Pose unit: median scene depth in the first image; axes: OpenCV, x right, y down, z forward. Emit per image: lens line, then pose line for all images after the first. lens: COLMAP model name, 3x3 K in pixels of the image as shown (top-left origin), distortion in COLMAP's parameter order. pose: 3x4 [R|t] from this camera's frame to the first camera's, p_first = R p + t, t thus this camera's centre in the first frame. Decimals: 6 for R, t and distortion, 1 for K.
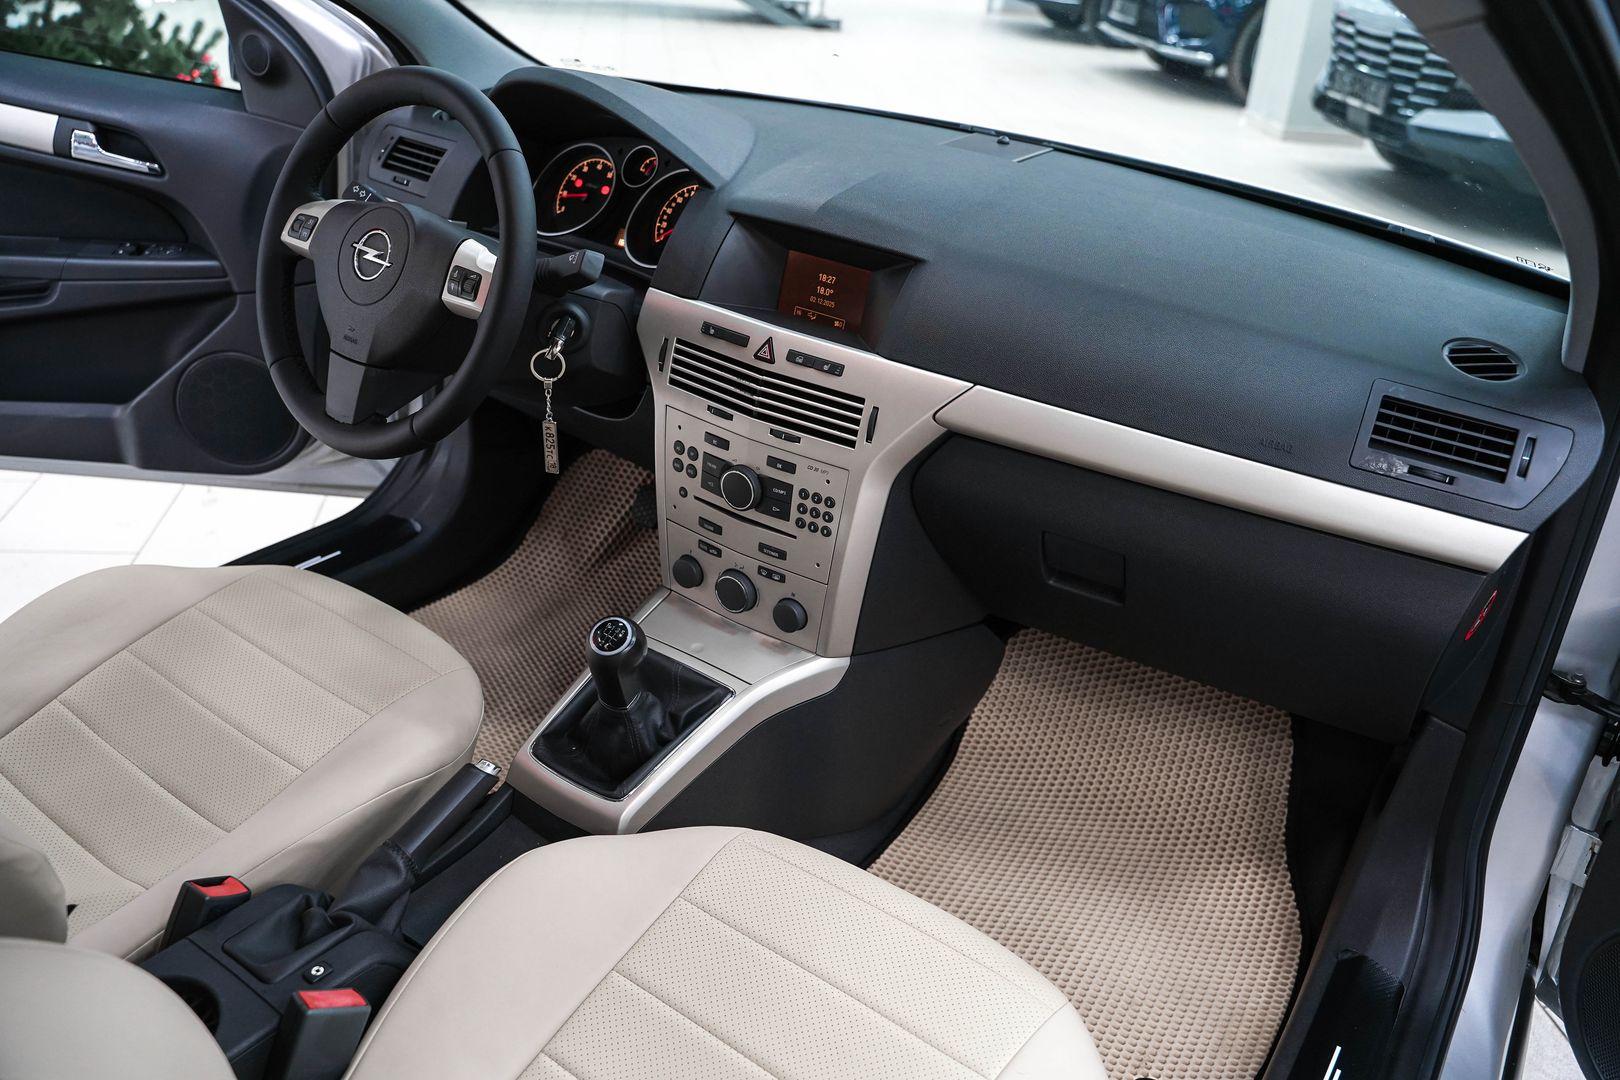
lens RADIAL K [[1298.9, 0, 817.4], [0, 1298.9, 530.8], [0, 0, 1]] dist [-0.046429, 0.006021]
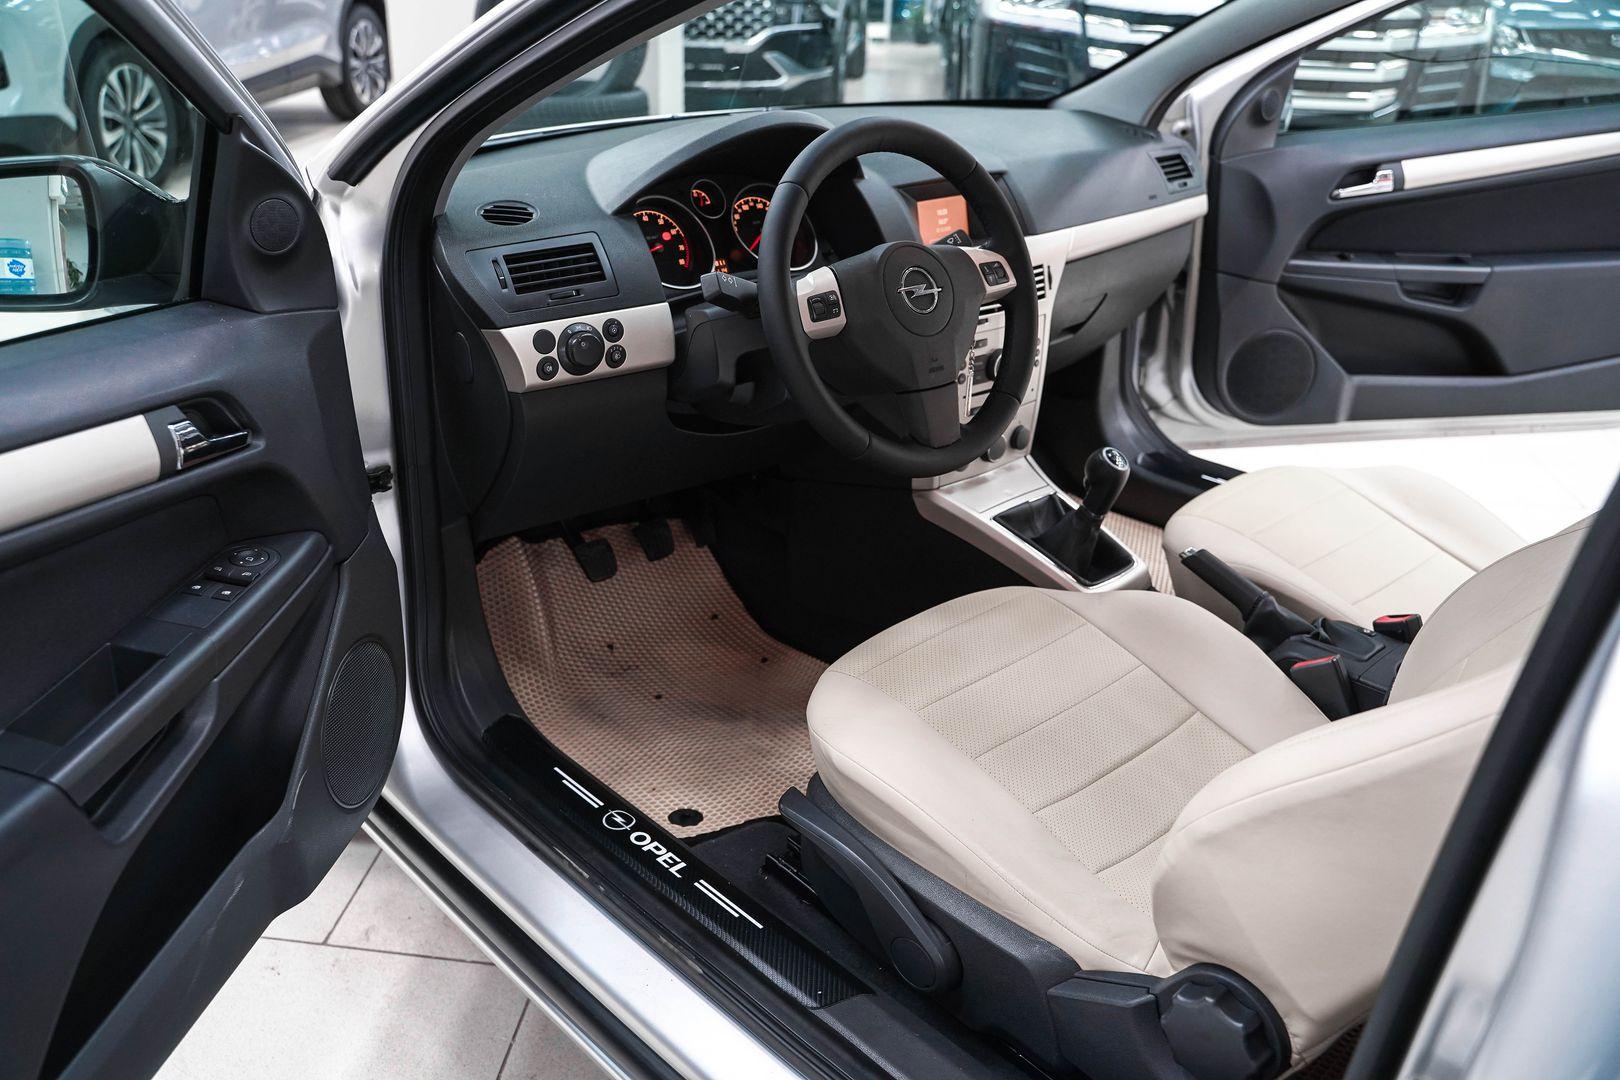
lens RADIAL K [[1298.9, 0, 817.4], [0, 1298.9, 530.8], [0, 0, 1]] dist [-0.046429, 0.006021]
pose [[0.227618, -0.478277, 0.848199, -1.386978], [0.441645, 0.827025, 0.347820, -0.463646], [-0.867836, 0.295432, 0.399475, 0.685561]]
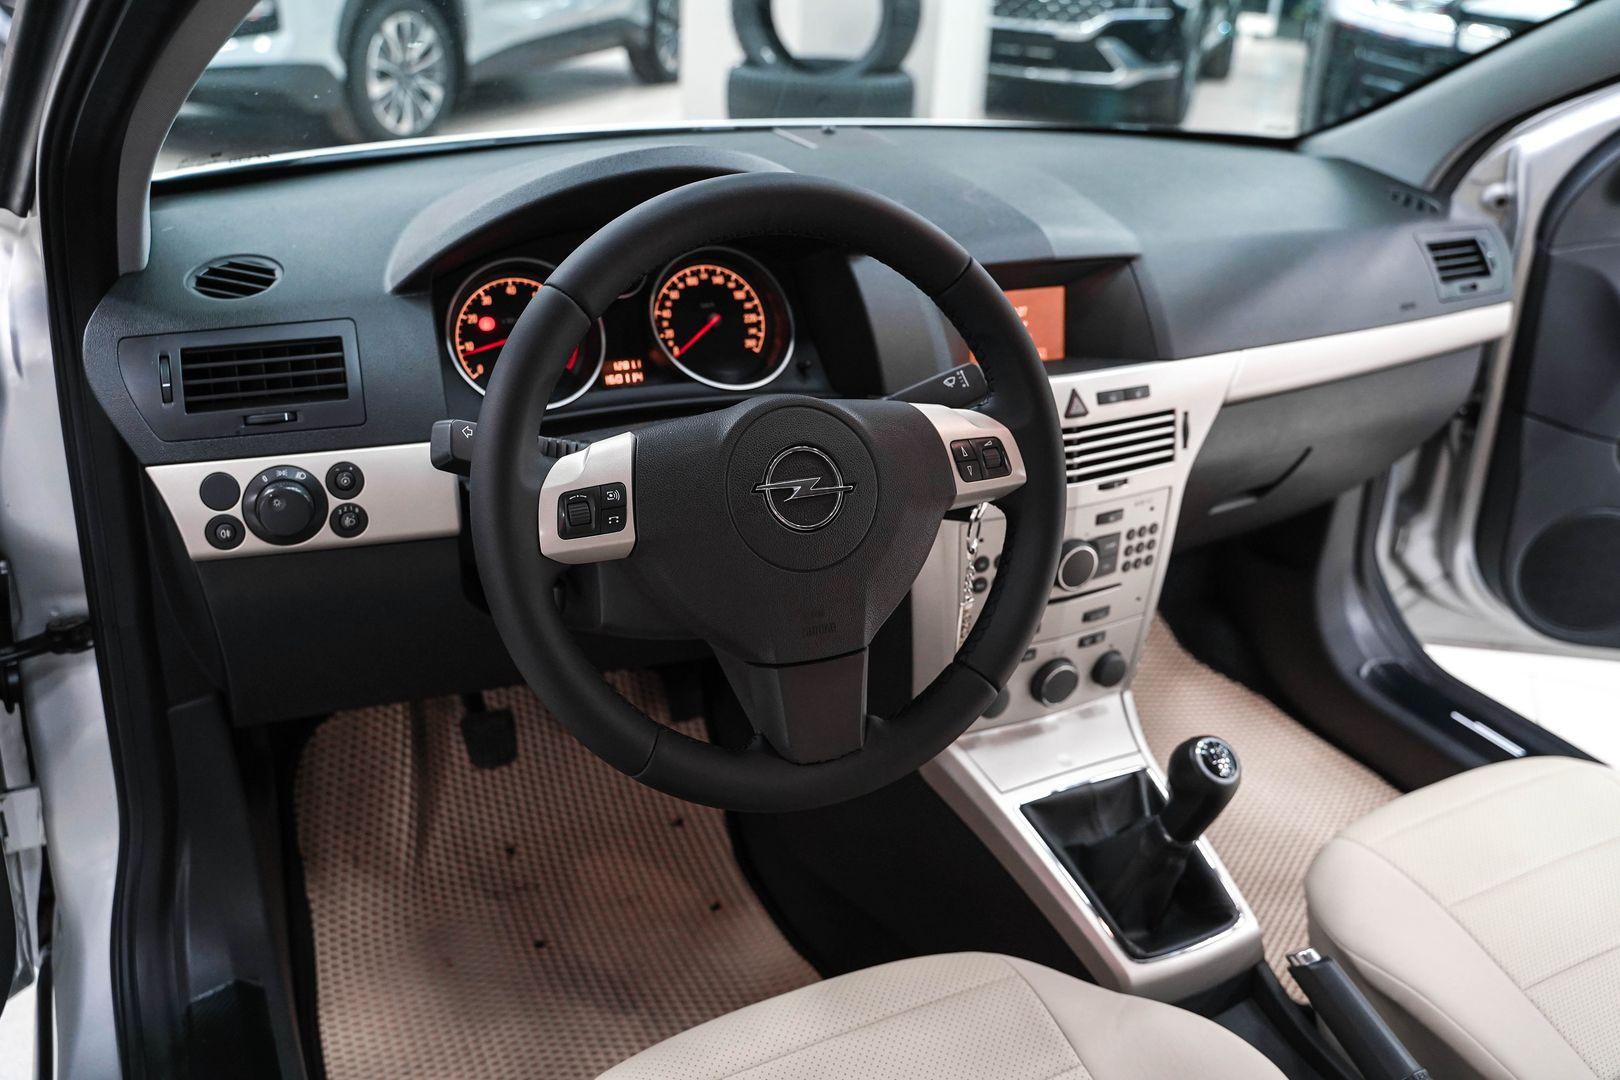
lens RADIAL K [[1356.9, 0, 810.0], [0, 1356.9, 540.0], [0, 0, 1]] dist [-0.055888, 0.000926]
pose [[0.486046, -0.432346, 0.759497, -0.843168], [0.391400, 0.884716, 0.253148, -0.353532], [-0.781387, 0.174225, 0.599233, 0.606544]]
